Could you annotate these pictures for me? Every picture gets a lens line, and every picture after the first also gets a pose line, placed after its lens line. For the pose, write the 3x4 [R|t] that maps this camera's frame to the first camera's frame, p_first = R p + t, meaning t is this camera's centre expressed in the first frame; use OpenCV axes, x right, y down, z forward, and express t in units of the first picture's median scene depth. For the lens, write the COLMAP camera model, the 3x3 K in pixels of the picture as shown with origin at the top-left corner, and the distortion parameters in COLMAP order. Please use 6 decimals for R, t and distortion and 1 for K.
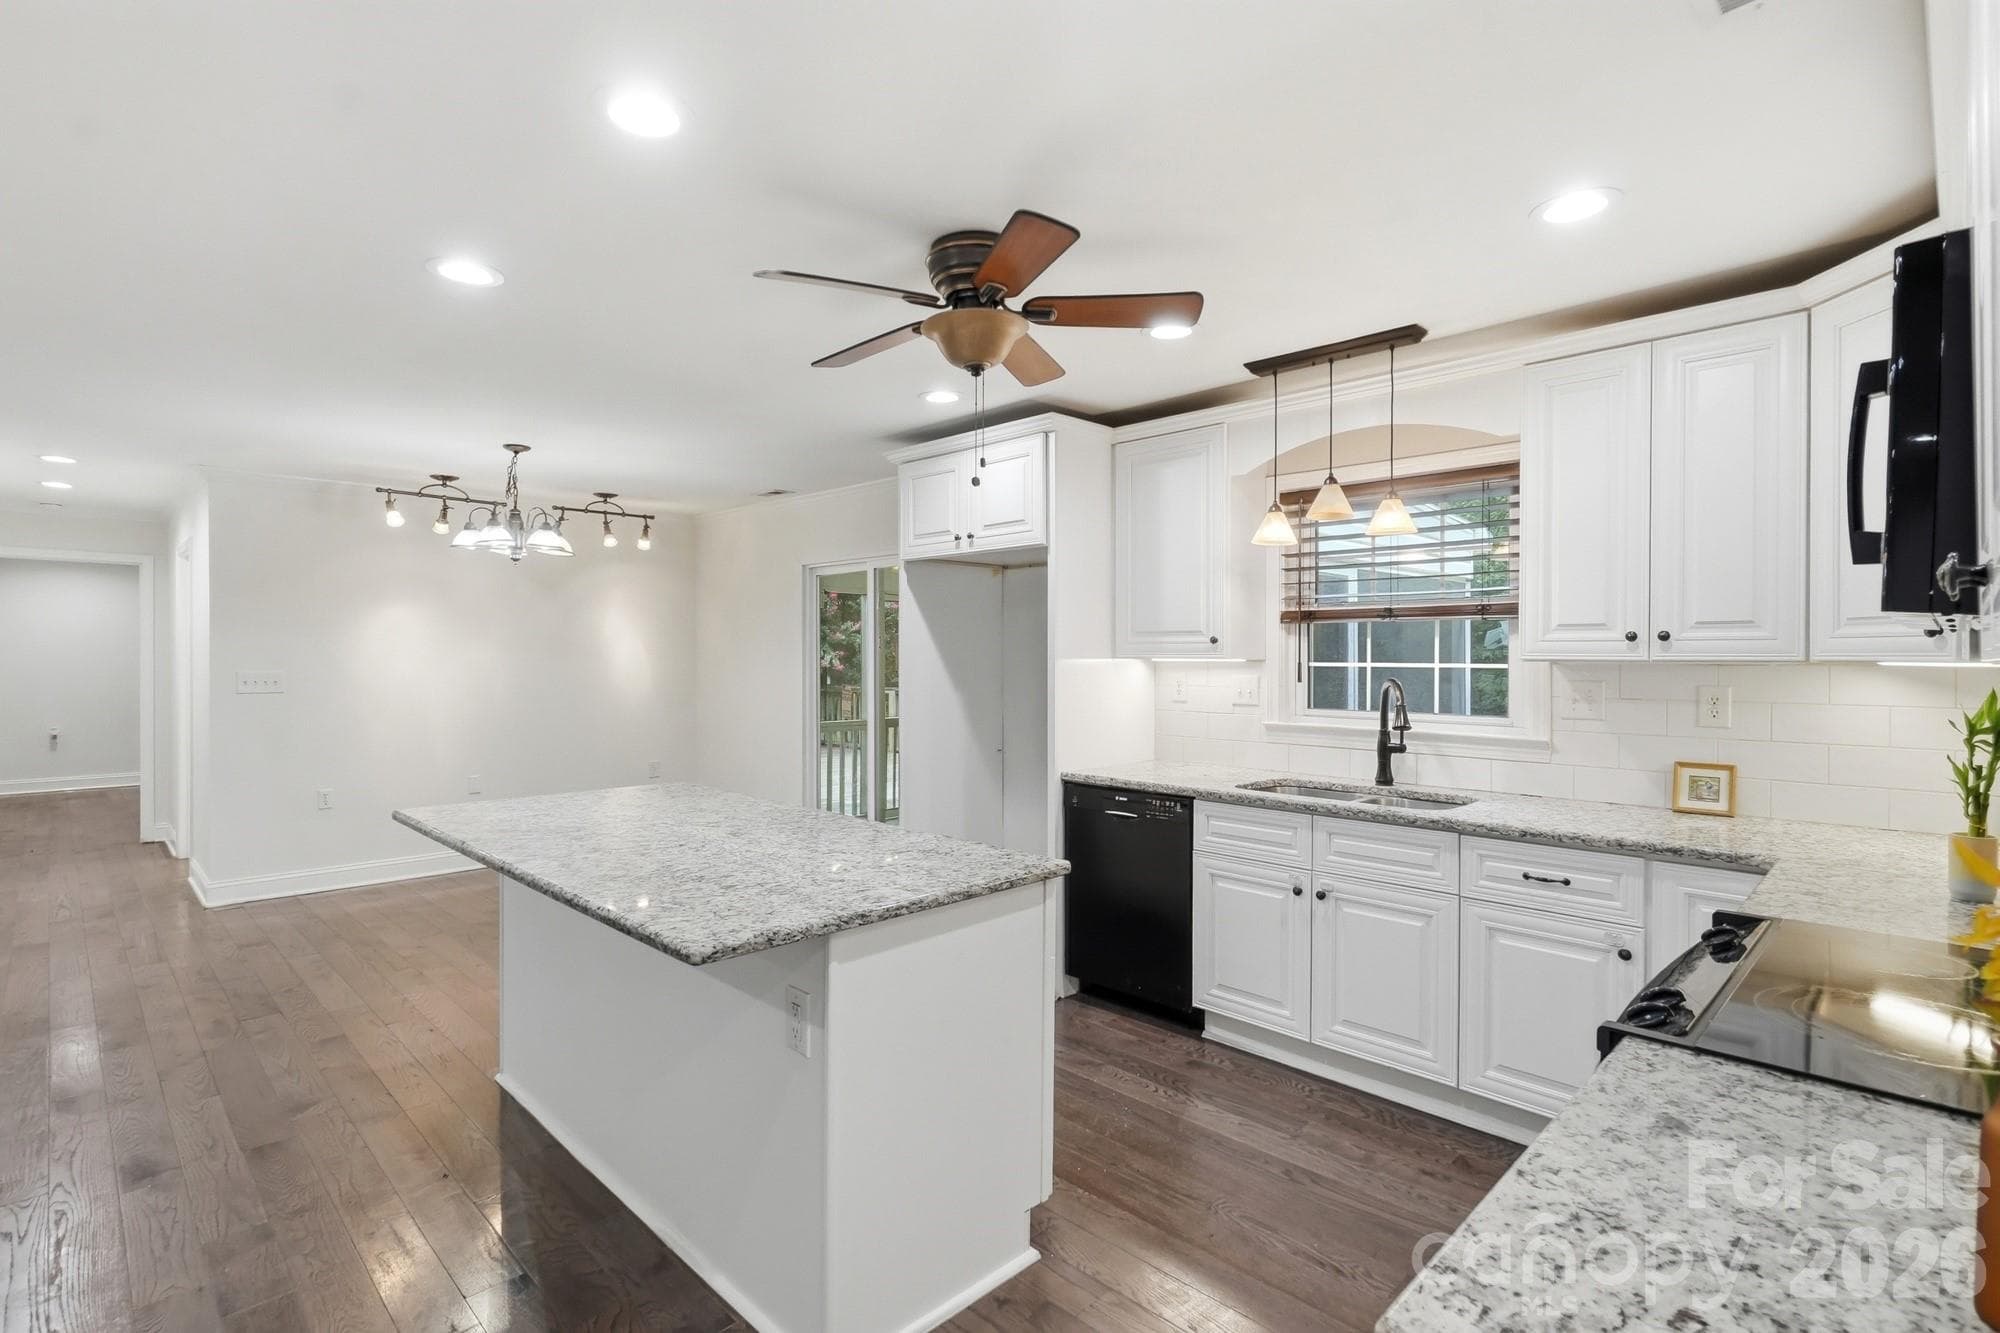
lens RADIAL K [[937.6, 0, 1000.4], [0, 937.6, 664.8], [0, 0, 1]] dist [-0.009604, 0.001771]
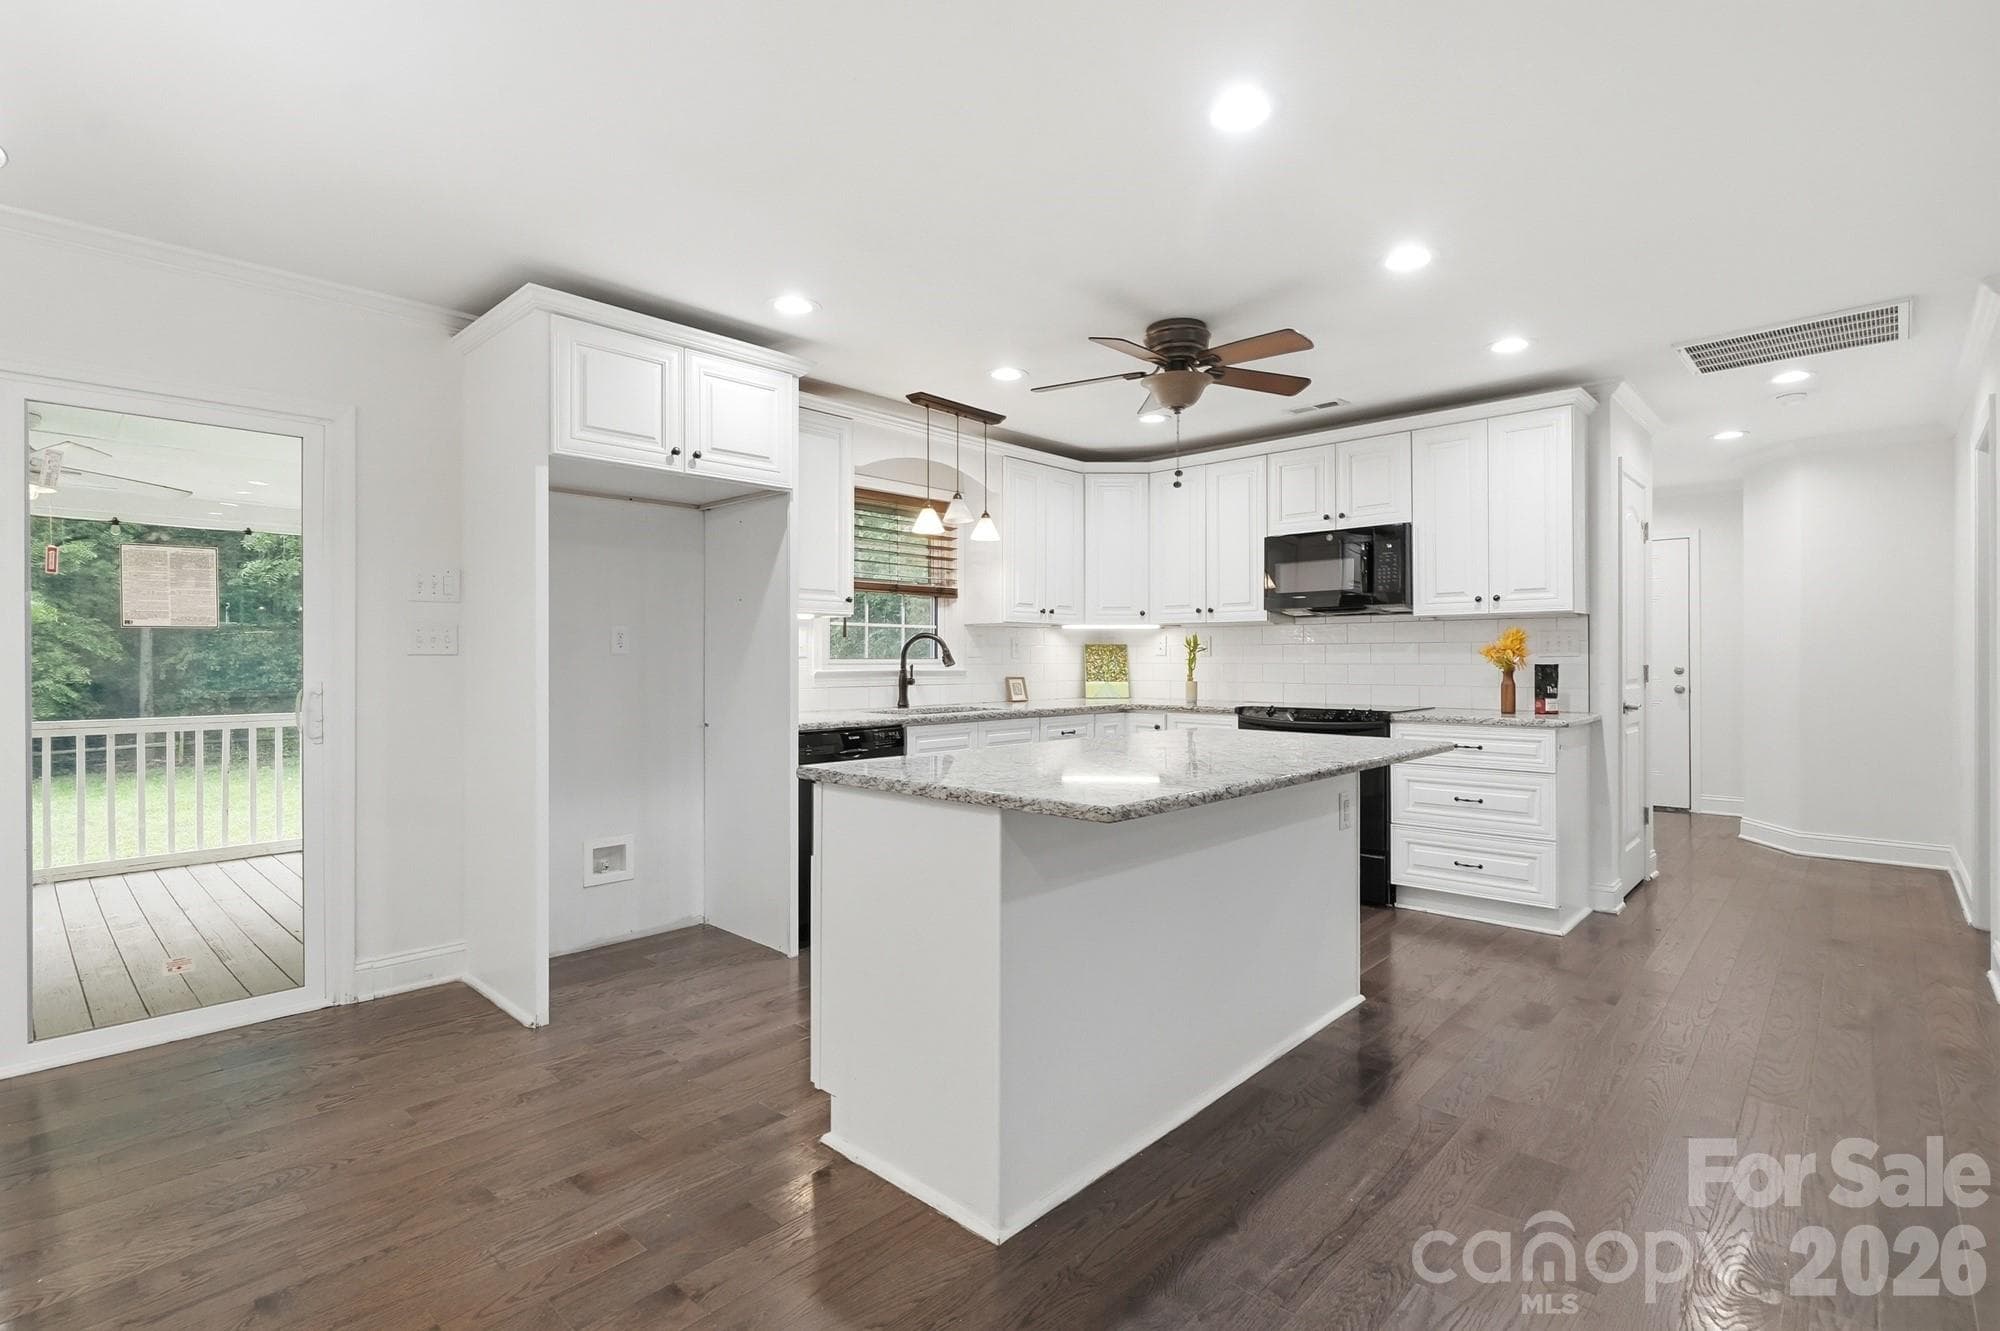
lens RADIAL K [[937.6, 0, 1001.6], [0, 937.6, 660.0], [0, 0, 1]] dist [-0.009604, 0.001771]
pose [[-0.032310, -0.002692, 0.999474, -1.095882], [0.010390, 0.999941, 0.003029, 0.055584], [-0.999424, 0.010483, -0.032280, 0.955908]]
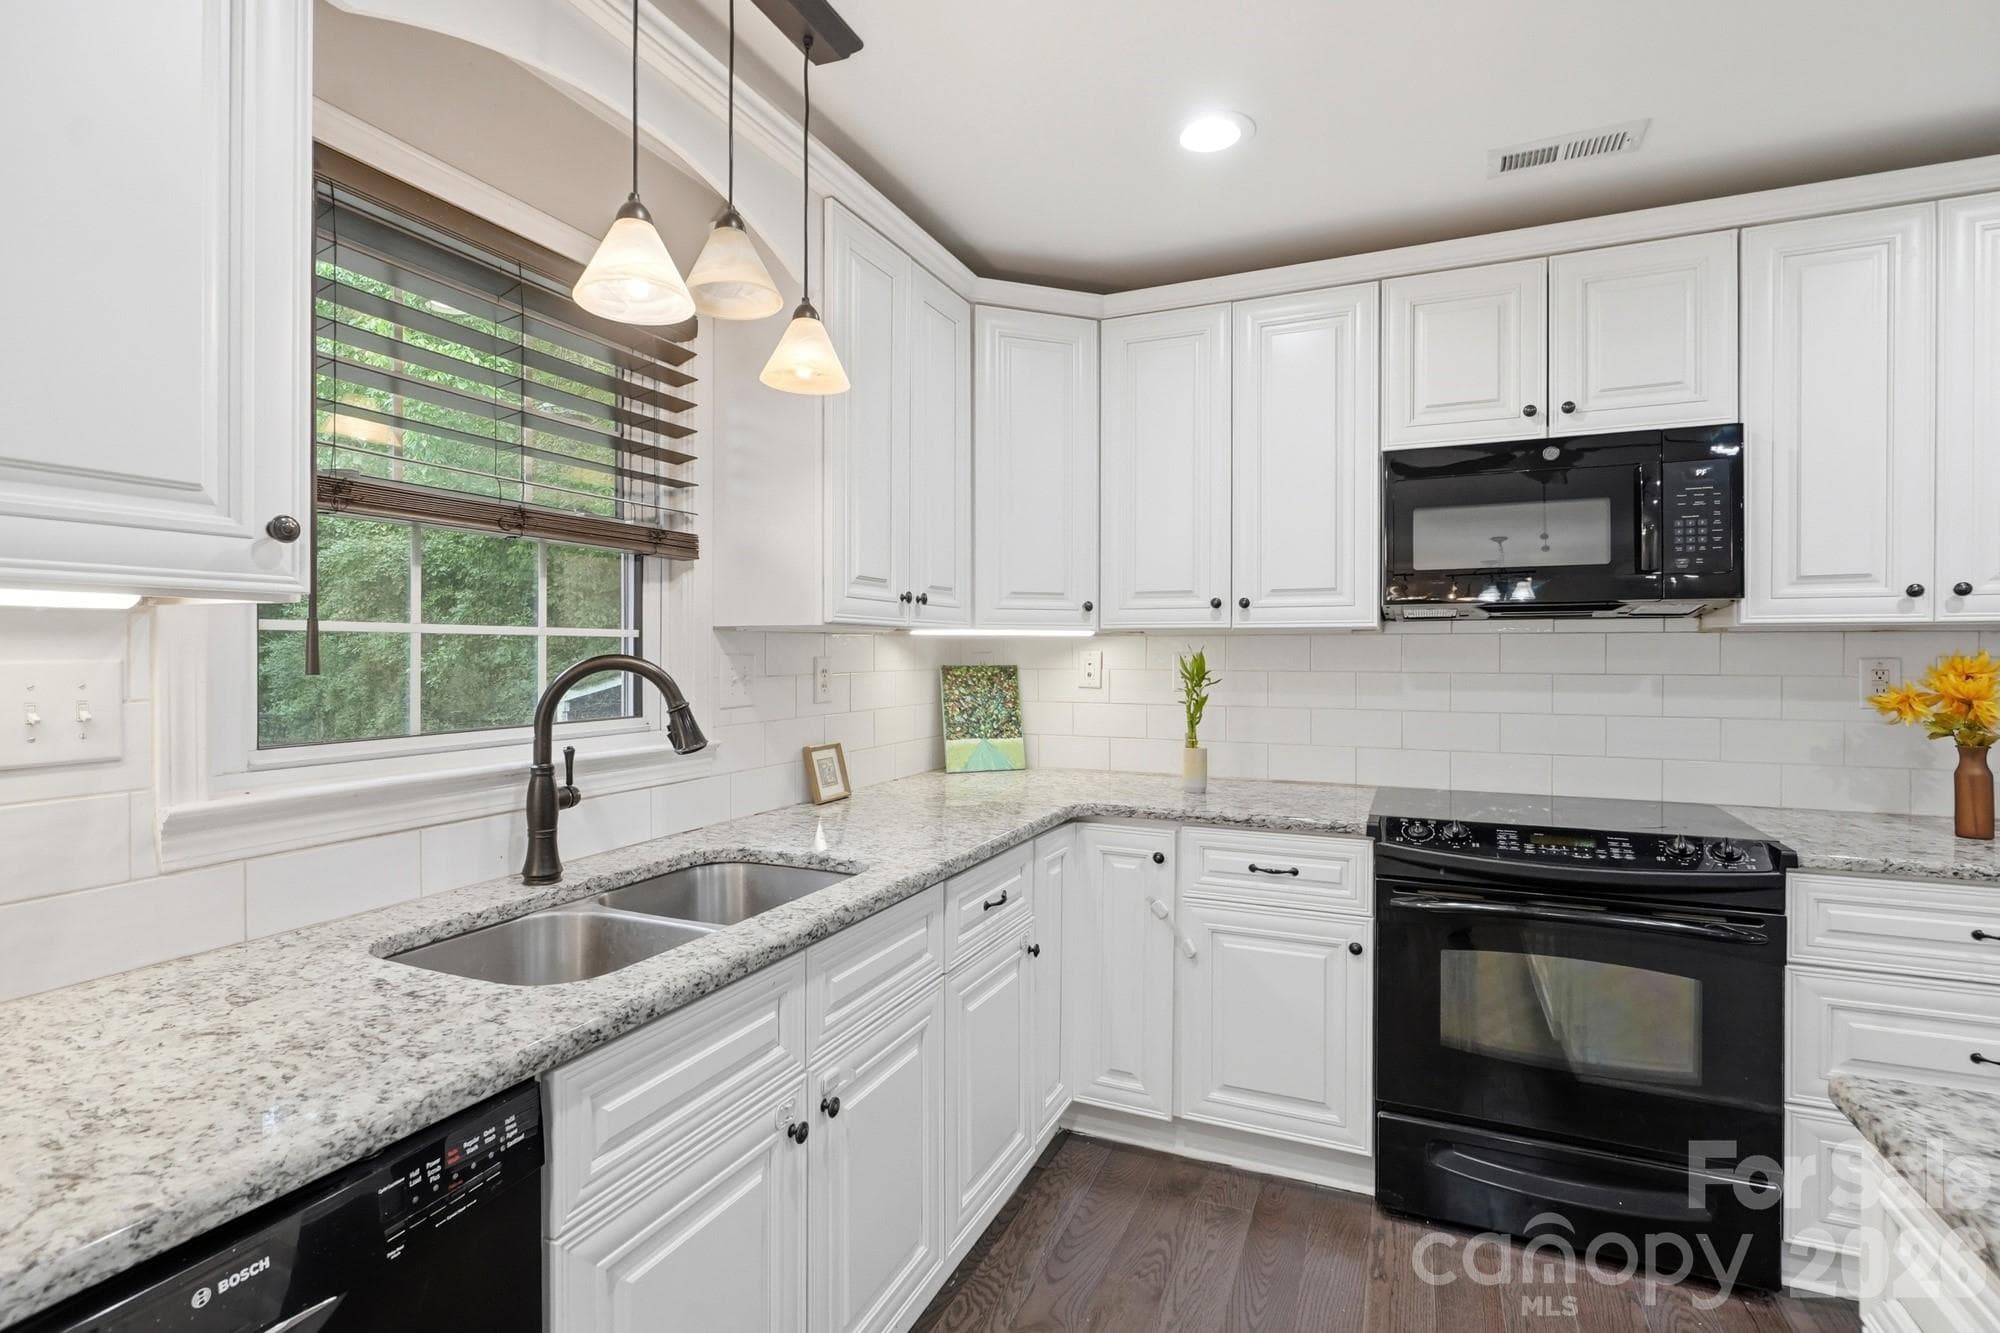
lens RADIAL K [[937.6, 0, 994.8], [0, 937.6, 661.1], [0, 0, 1]] dist [-0.009604, 0.001771]
pose [[-0.357717, -0.012494, 0.933747, -0.120181], [0.006170, 0.999857, 0.015742, 0.011883], [-0.933810, 0.011392, -0.357588, 1.018834]]
